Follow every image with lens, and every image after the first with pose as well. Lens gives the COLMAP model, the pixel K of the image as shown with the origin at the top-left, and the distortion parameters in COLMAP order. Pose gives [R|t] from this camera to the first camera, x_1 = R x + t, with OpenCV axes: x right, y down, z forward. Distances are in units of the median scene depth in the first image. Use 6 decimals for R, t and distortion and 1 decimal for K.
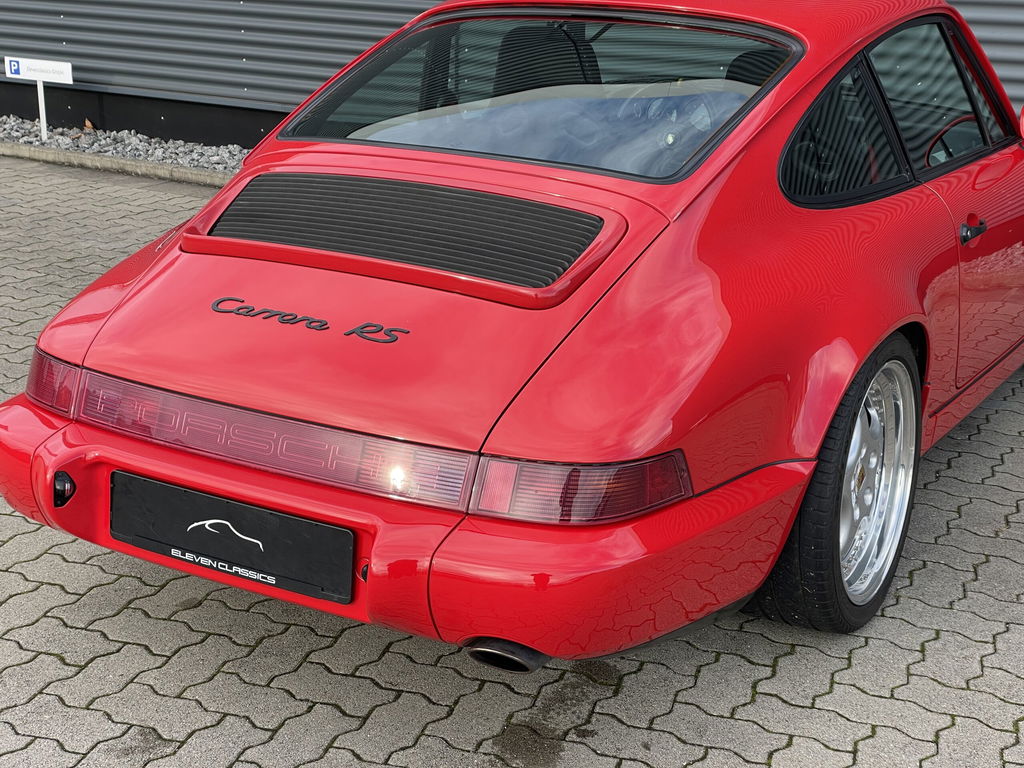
lens RADIAL K [[1524.6, 0, 511.4], [0, 1524.6, 392.1], [0, 0, 1]] dist [0.116684, 0.000000]
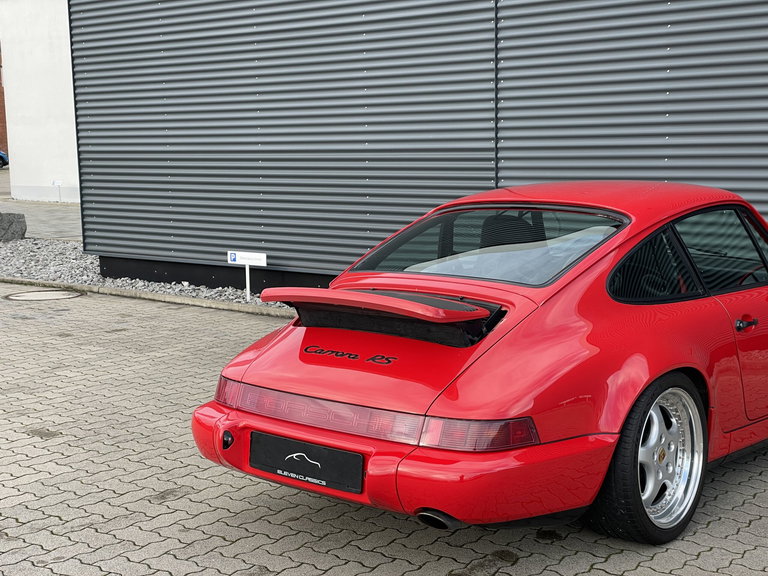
lens RADIAL K [[1143.4, 0, 379.7], [0, 1143.4, 285.8], [0, 0, 1]] dist [0.116684, 0.000000]
pose [[0.982725, -0.007991, -0.184898, 0.161350], [-0.027506, 0.981665, -0.188621, 0.128736], [0.183015, 0.190448, 0.964487, -0.390809]]
